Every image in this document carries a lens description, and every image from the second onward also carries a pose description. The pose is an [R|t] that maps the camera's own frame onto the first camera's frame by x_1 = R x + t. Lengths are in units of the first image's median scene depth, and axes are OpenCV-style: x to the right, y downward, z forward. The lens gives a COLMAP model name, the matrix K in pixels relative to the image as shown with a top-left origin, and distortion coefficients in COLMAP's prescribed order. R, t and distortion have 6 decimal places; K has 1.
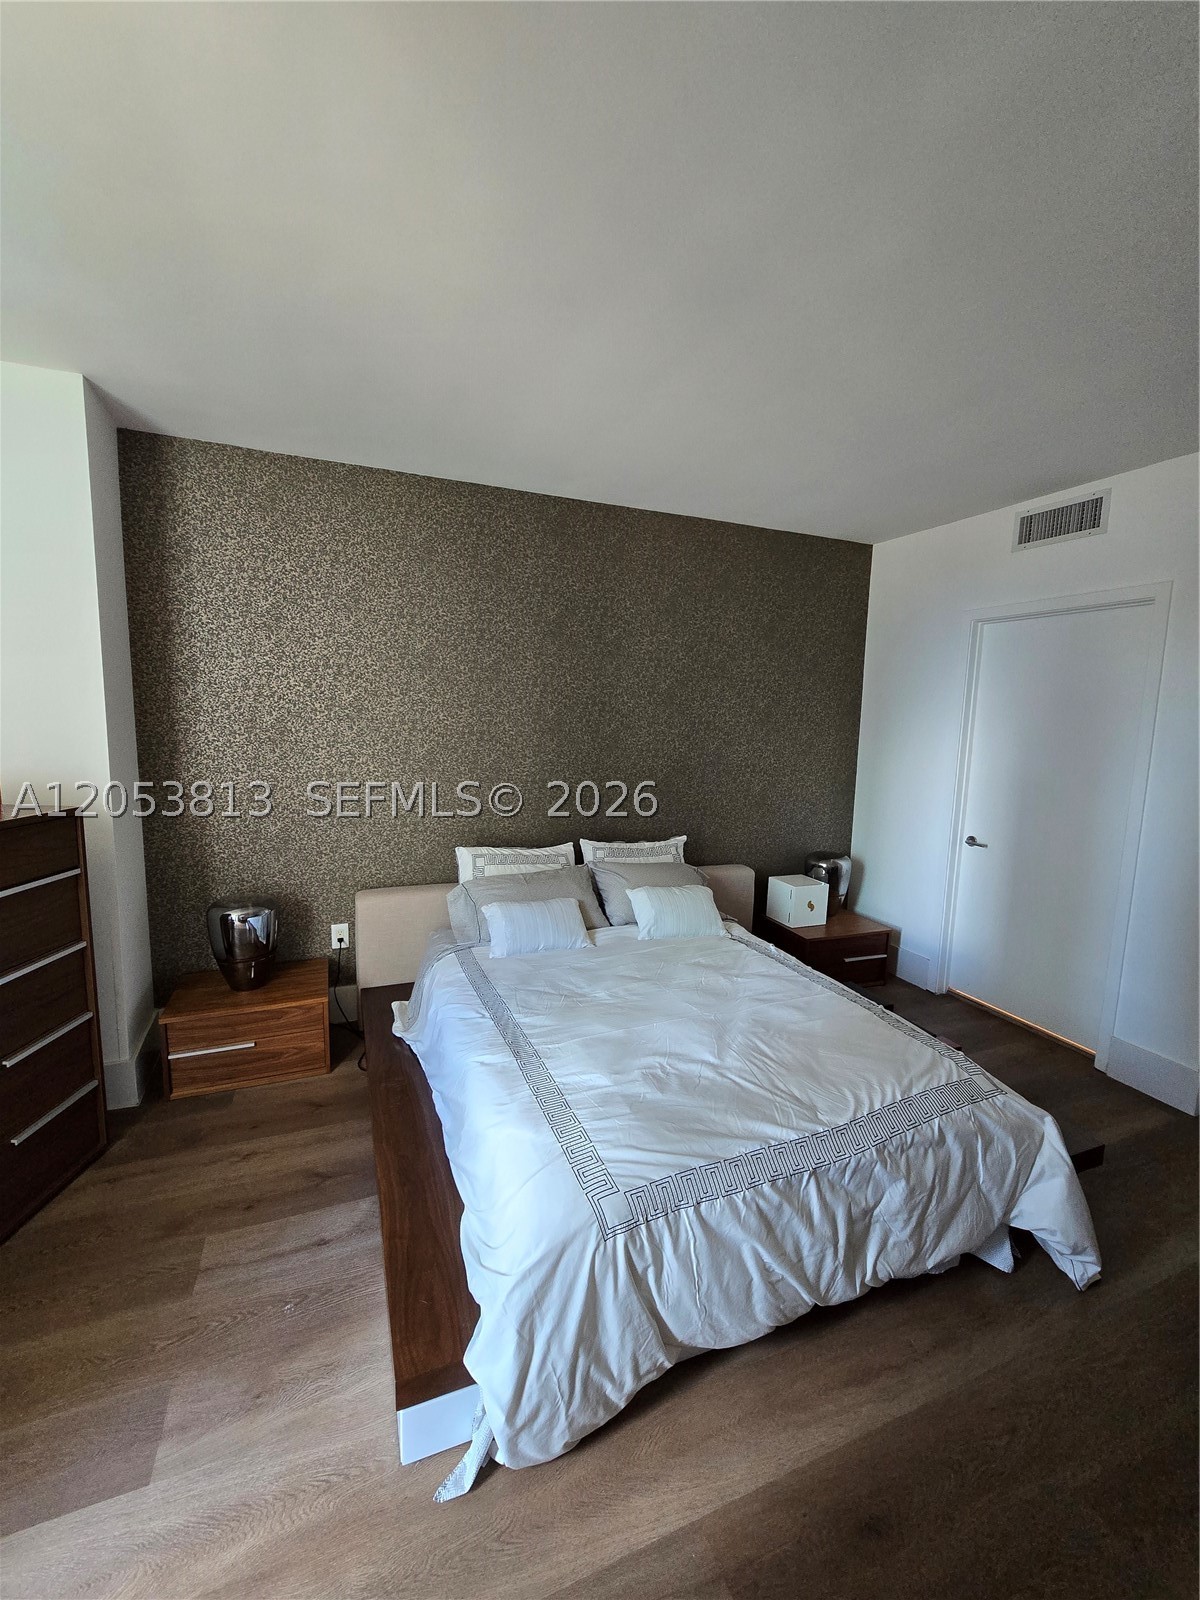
lens RADIAL K [[656.9, 0, 596.4], [0, 656.9, 800.1], [0, 0, 1]] dist [-0.010648, 0.004237]
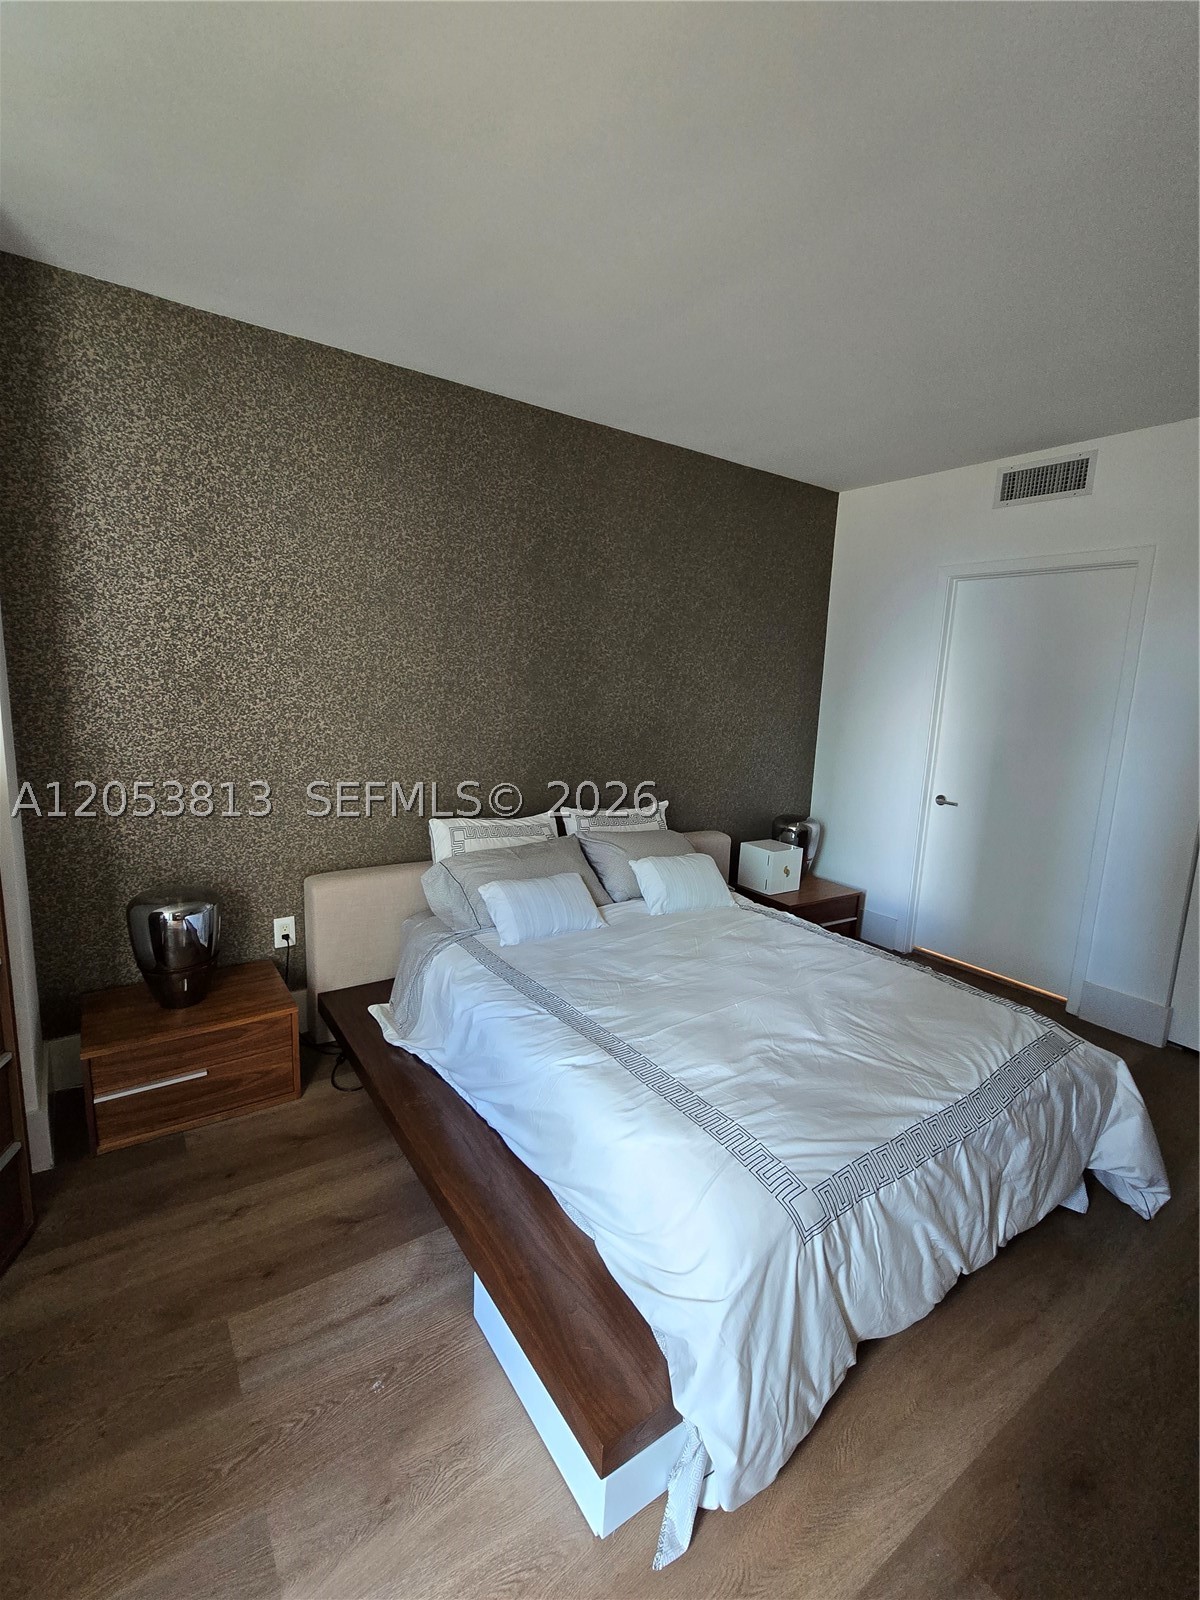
lens RADIAL K [[714.2, 0, 600.0], [0, 714.2, 800.0], [0, 0, 1]] dist [-0.012541, 0.005472]
pose [[0.975899, -0.021044, 0.217205, -0.239942], [0.011145, 0.998847, 0.046700, 0.008021], [-0.217937, -0.043154, 0.975008, 0.071454]]
